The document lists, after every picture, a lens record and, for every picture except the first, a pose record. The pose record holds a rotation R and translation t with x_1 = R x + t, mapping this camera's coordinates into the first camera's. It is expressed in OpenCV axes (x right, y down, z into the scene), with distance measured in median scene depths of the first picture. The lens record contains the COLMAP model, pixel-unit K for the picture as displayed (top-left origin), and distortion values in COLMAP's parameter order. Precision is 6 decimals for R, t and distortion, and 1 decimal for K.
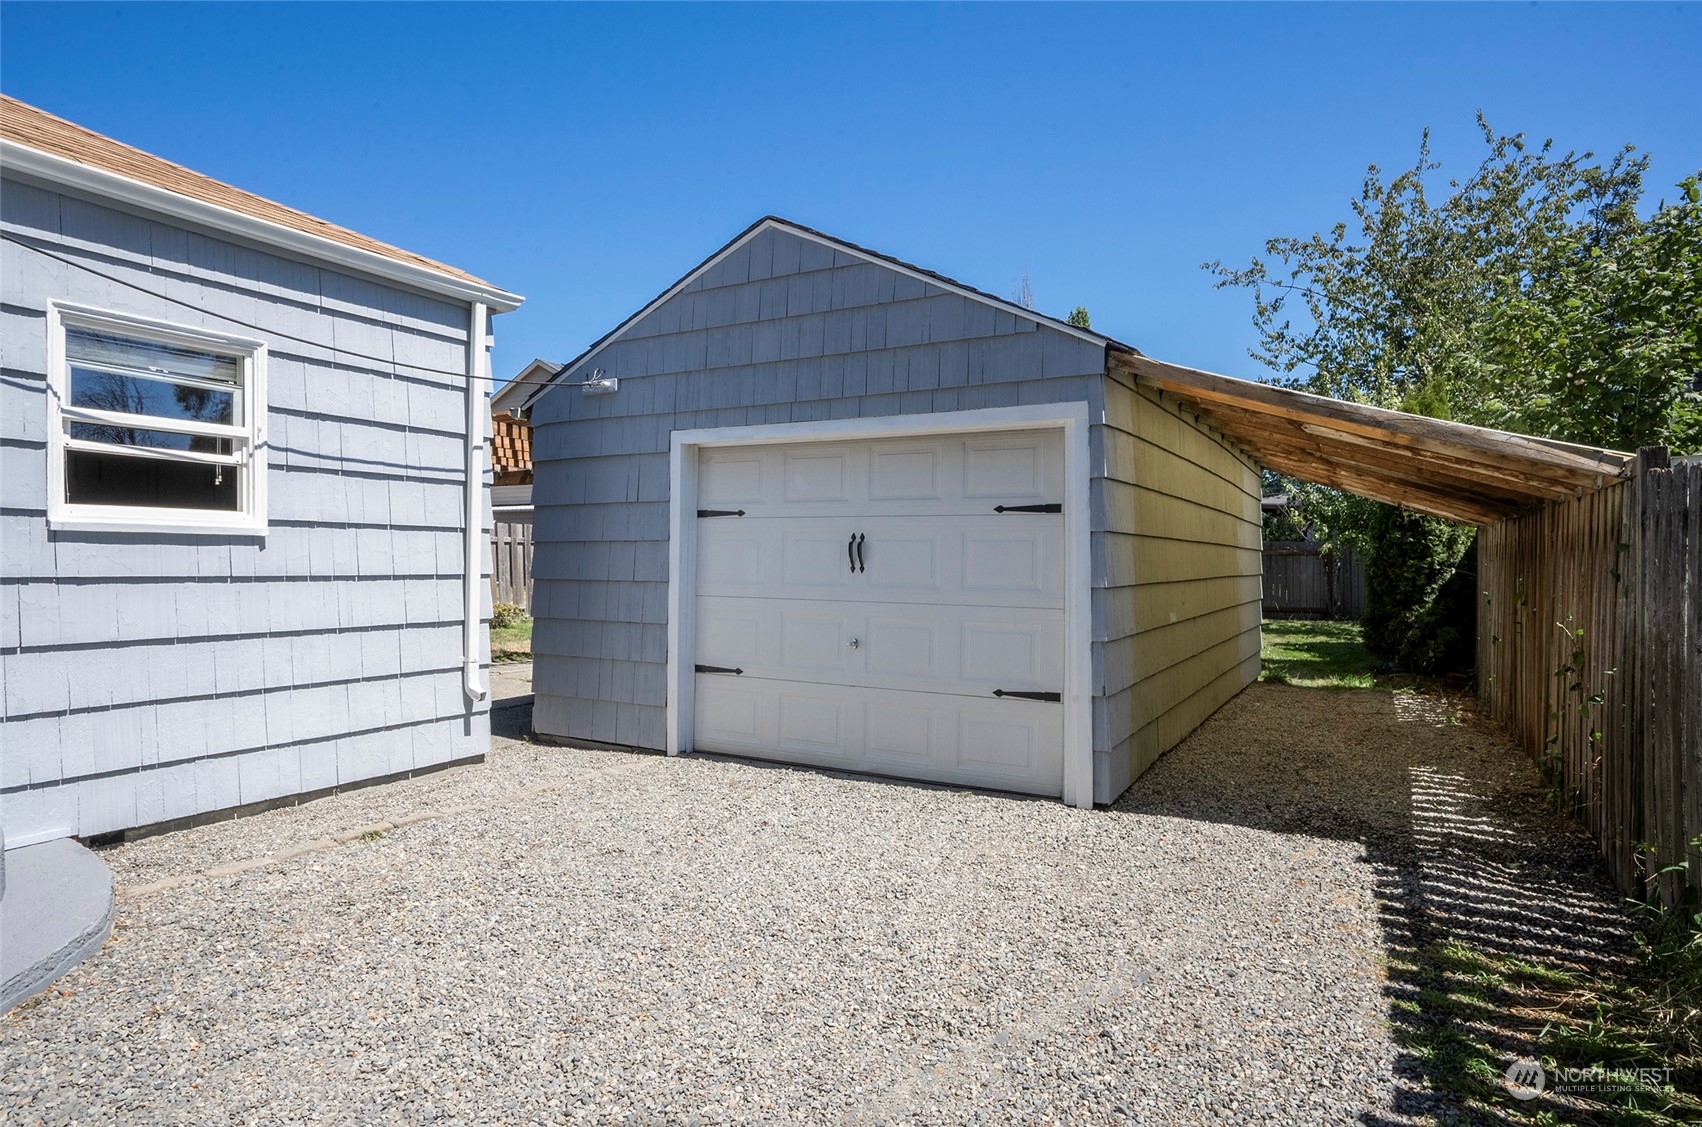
lens RADIAL K [[979.1, 0, 851.0], [0, 979.1, 563.5], [0, 0, 1]] dist [0.000437, 0.000187]
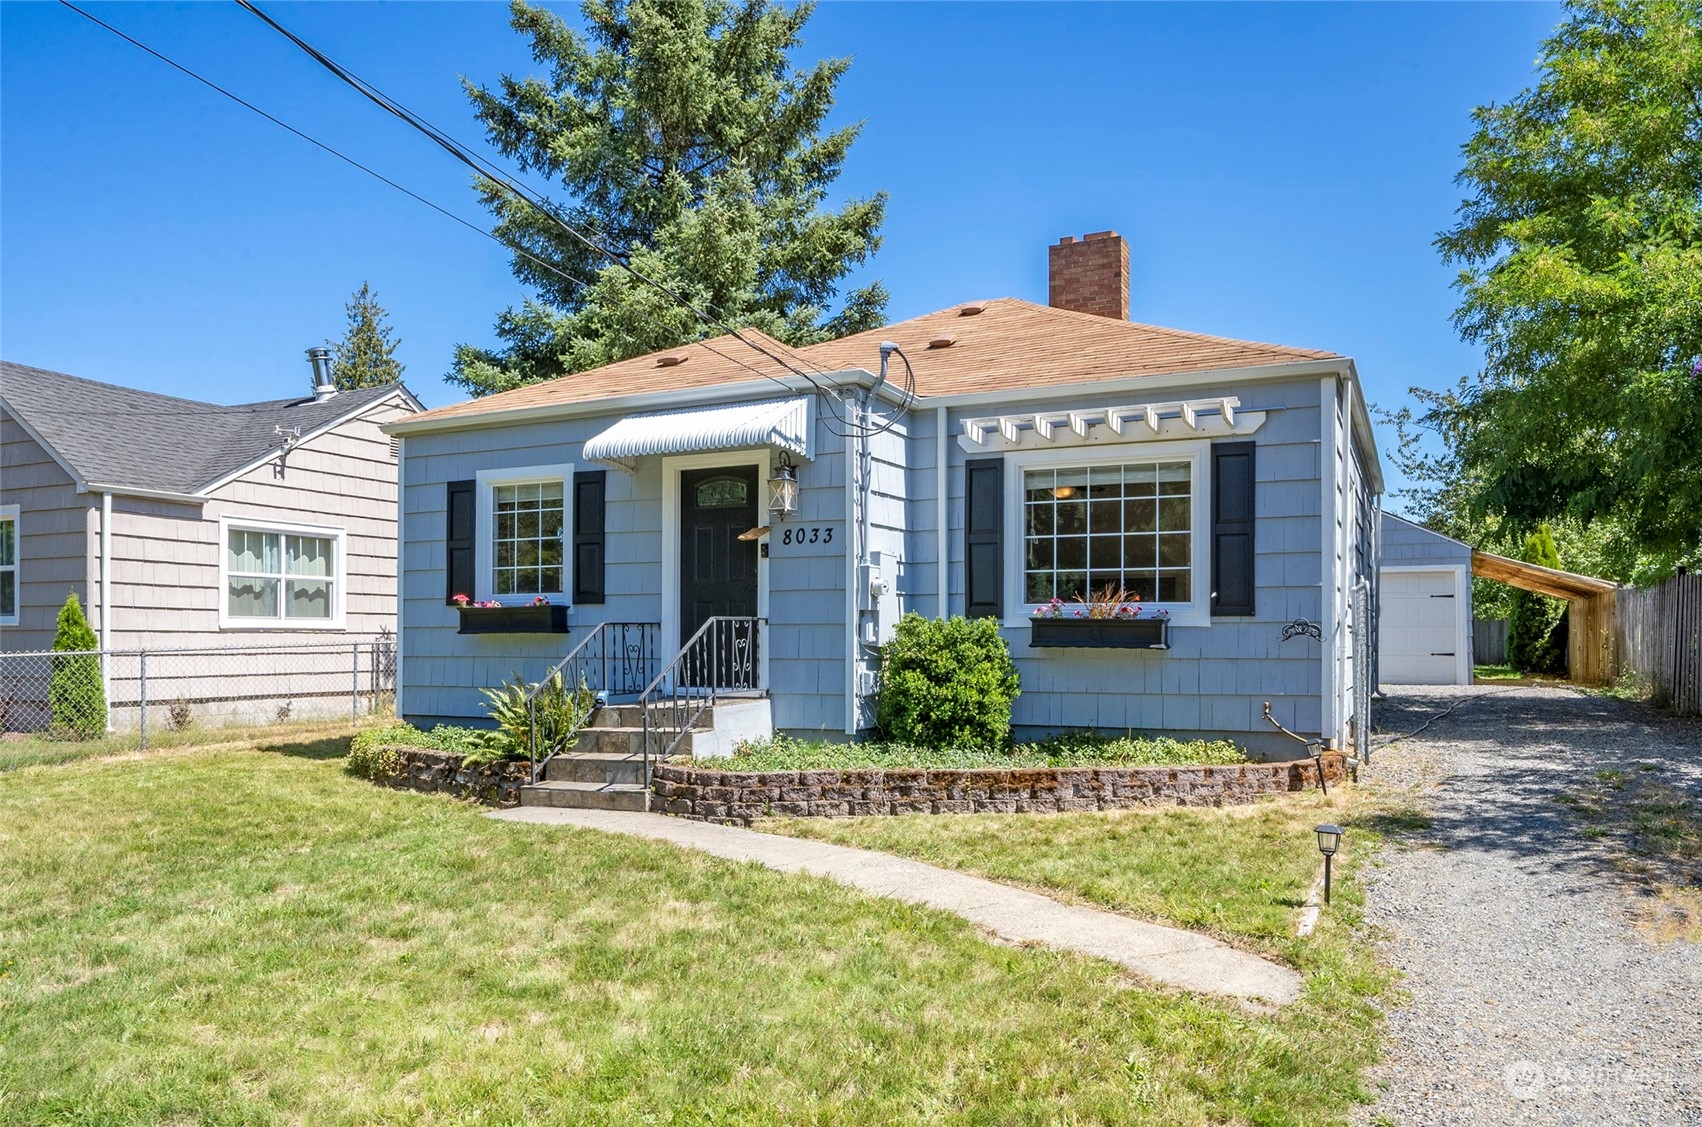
lens RADIAL K [[1148.6, 0, 853.0], [0, 1148.6, 639.8], [0, 0, 1]] dist [-0.039821, 0.000620]
pose [[0.999700, -0.007051, 0.023462, -0.930221], [0.007169, 0.999962, -0.004957, 0.046335], [-0.023426, 0.005123, 0.999712, -1.355615]]
